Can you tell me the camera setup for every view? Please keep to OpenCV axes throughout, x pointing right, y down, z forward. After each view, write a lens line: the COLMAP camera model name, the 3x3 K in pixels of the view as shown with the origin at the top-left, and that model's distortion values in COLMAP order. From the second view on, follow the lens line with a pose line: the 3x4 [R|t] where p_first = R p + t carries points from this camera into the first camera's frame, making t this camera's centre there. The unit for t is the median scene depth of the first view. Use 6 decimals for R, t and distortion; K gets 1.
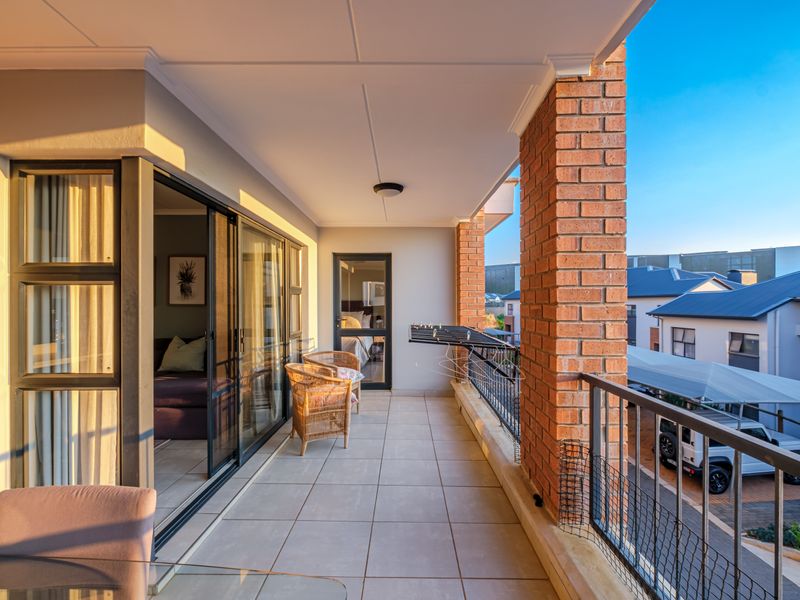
lens RADIAL K [[378.5, 0, 400.0], [0, 378.5, 300.0], [0, 0, 1]] dist [0.001889, 0.000383]
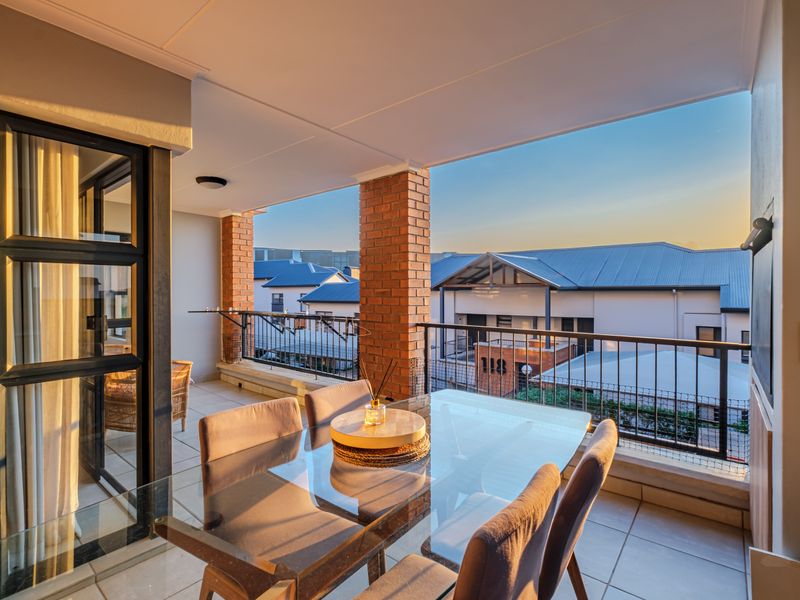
lens RADIAL K [[393.9, 0, 398.7], [0, 393.9, 289.2], [0, 0, 1]] dist [0.000908, 0.000449]
pose [[0.637307, 0.004028, 0.770600, -0.718127], [-0.003473, 0.999991, -0.002355, 0.013262], [-0.770602, -0.001176, 0.637315, -0.143662]]
